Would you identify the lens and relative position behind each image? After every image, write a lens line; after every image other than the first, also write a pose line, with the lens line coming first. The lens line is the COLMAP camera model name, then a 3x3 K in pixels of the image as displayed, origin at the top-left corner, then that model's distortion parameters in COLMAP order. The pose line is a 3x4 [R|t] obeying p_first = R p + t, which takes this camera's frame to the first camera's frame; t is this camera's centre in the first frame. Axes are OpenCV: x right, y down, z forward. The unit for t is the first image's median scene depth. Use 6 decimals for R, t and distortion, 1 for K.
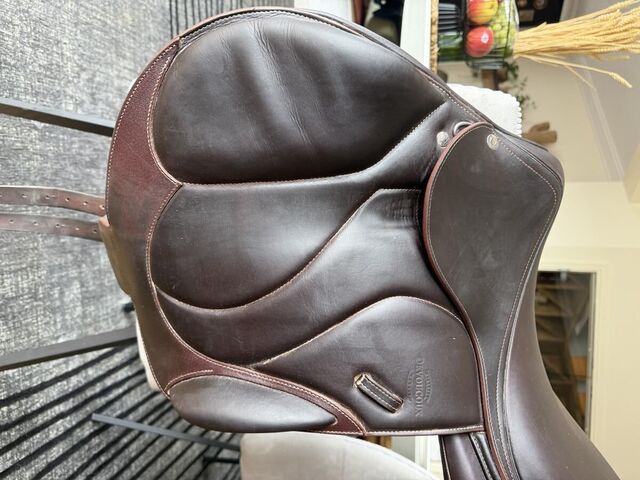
lens RADIAL K [[450.1, 0, 320.0], [0, 450.1, 240.0], [0, 0, 1]] dist [-0.005673, 0.000405]
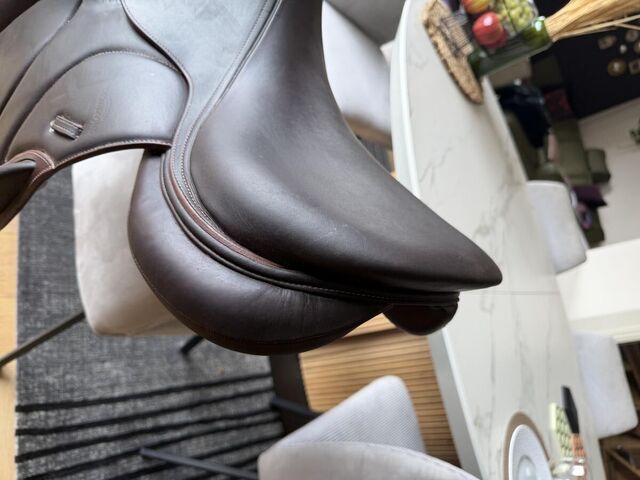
lens RADIAL K [[455.9, 0, 320.0], [0, 455.9, 240.0], [0, 0, 1]] dist [-0.012680, 0.002362]
pose [[0.907050, -0.232003, -0.351332, 0.353629], [0.108465, 0.935074, -0.337449, 0.368665], [0.406811, 0.267976, 0.873324, 0.161367]]
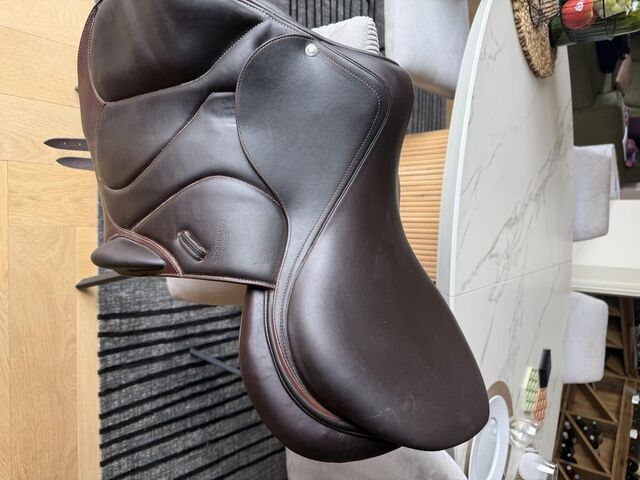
lens RADIAL K [[445.4, 0, 331.8], [0, 445.4, 241.3], [0, 0, 1]] dist [0.059047, -0.109683]
pose [[0.910710, 0.036313, -0.411447, 0.390320], [-0.062947, 0.996694, -0.051363, 0.140542], [0.408222, 0.072677, 0.909985, -0.002116]]
